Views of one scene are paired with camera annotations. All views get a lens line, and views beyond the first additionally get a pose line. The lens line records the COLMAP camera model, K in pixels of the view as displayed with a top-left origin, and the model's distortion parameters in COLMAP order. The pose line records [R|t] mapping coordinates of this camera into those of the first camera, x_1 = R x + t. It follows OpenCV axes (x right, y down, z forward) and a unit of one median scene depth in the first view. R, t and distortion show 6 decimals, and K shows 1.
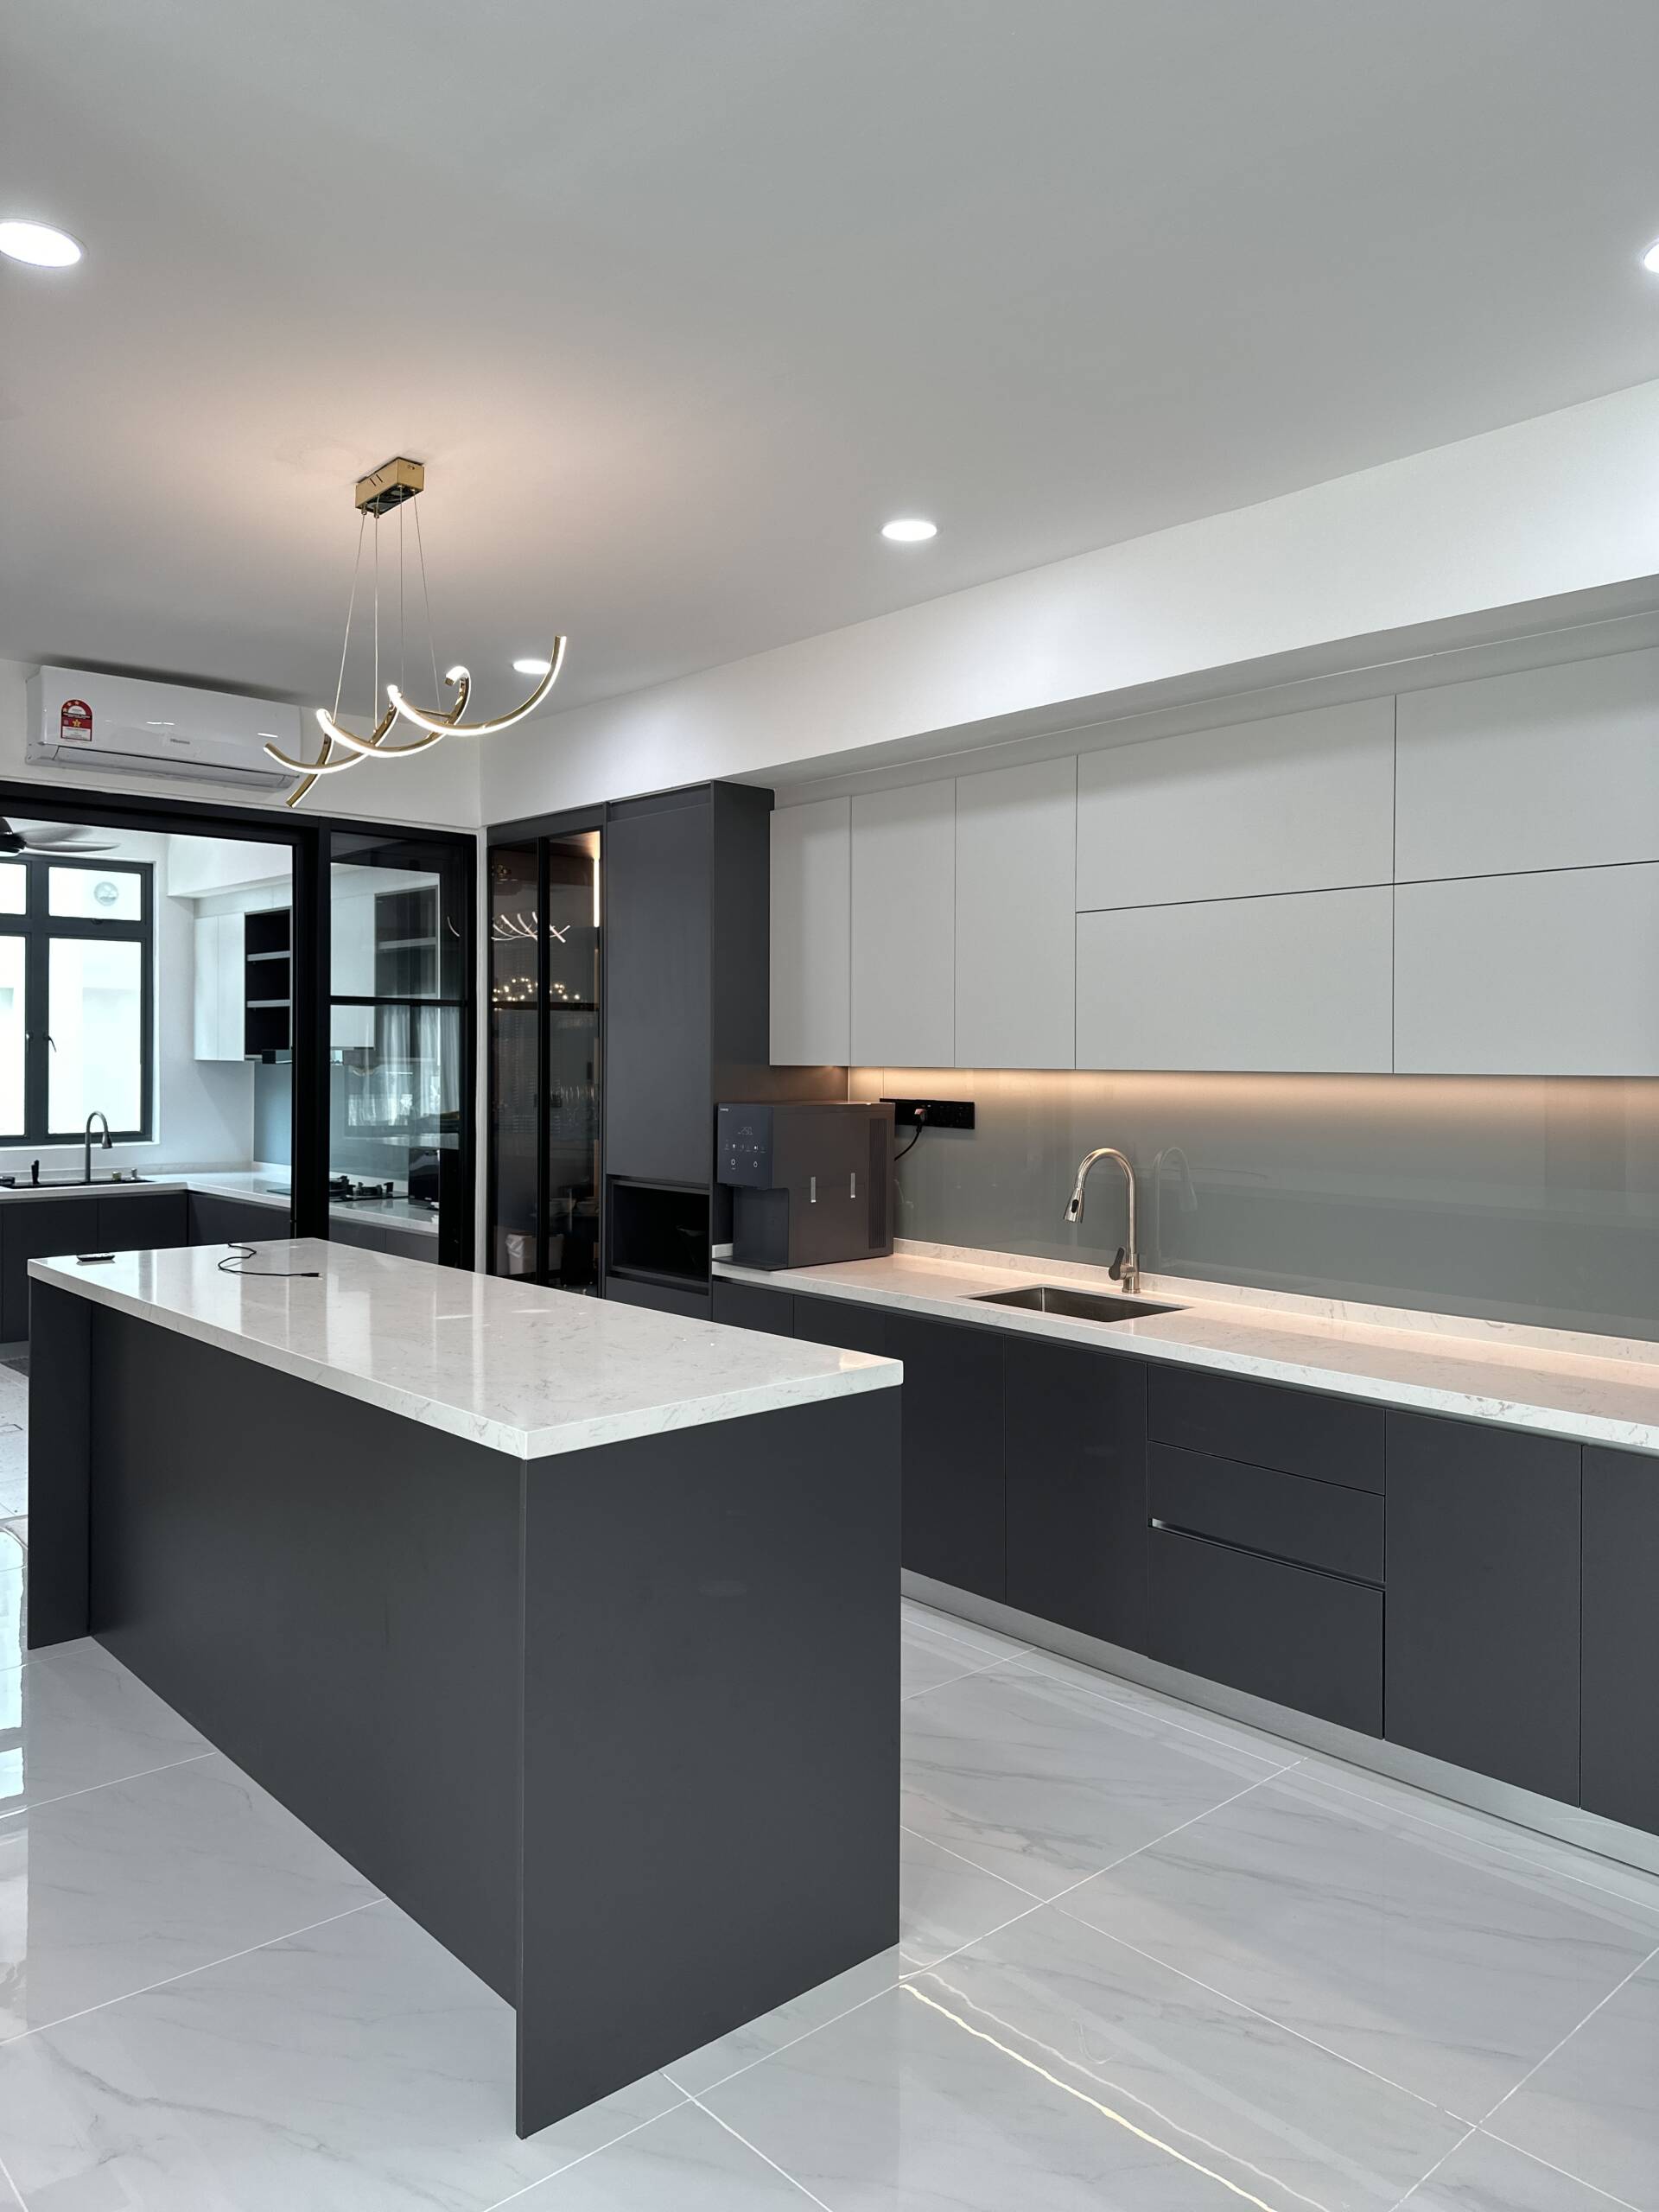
lens RADIAL K [[1537.9, 0, 840.7], [0, 1537.9, 1047.4], [0, 0, 1]] dist [0.076793, -0.072077]
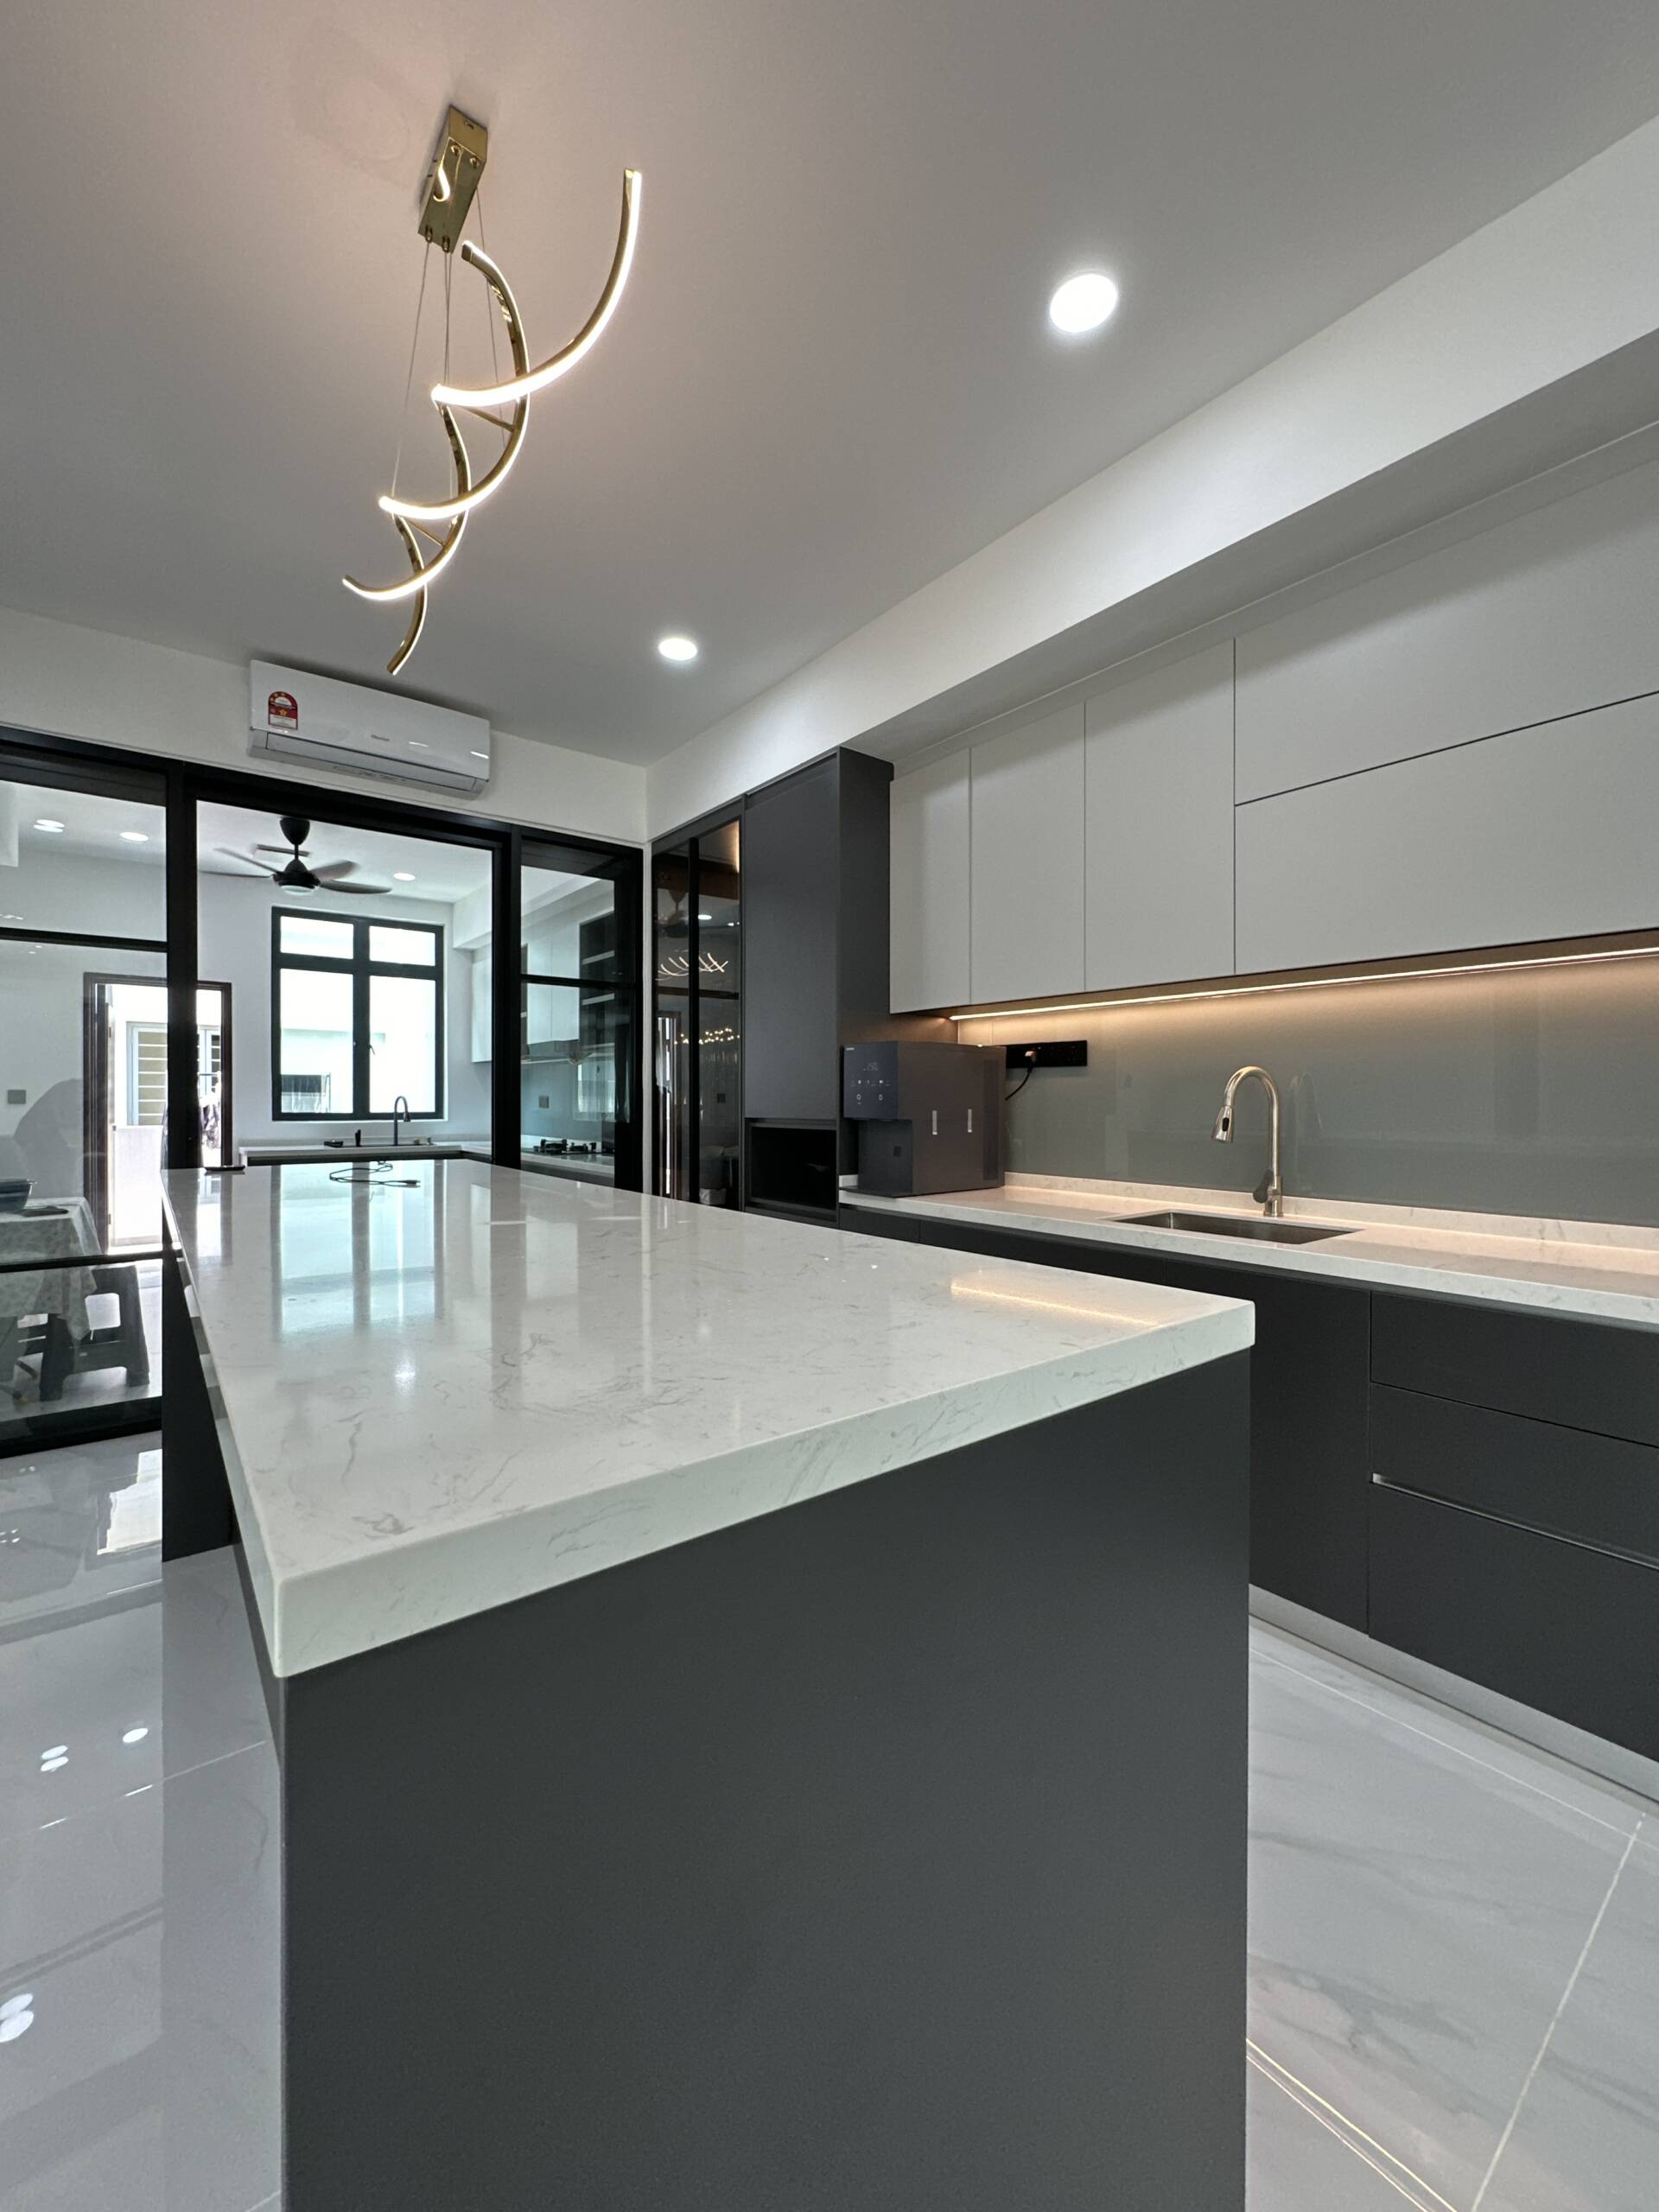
lens RADIAL K [[875.0, 0, 847.0], [0, 875.0, 1109.3], [0, 0, 1]] dist [-0.005775, 0.001872]
pose [[0.998365, -0.000972, -0.057146, -0.043068], [0.001656, 0.999927, 0.011933, 0.075006], [0.057130, -0.012008, 0.998295, 0.387972]]
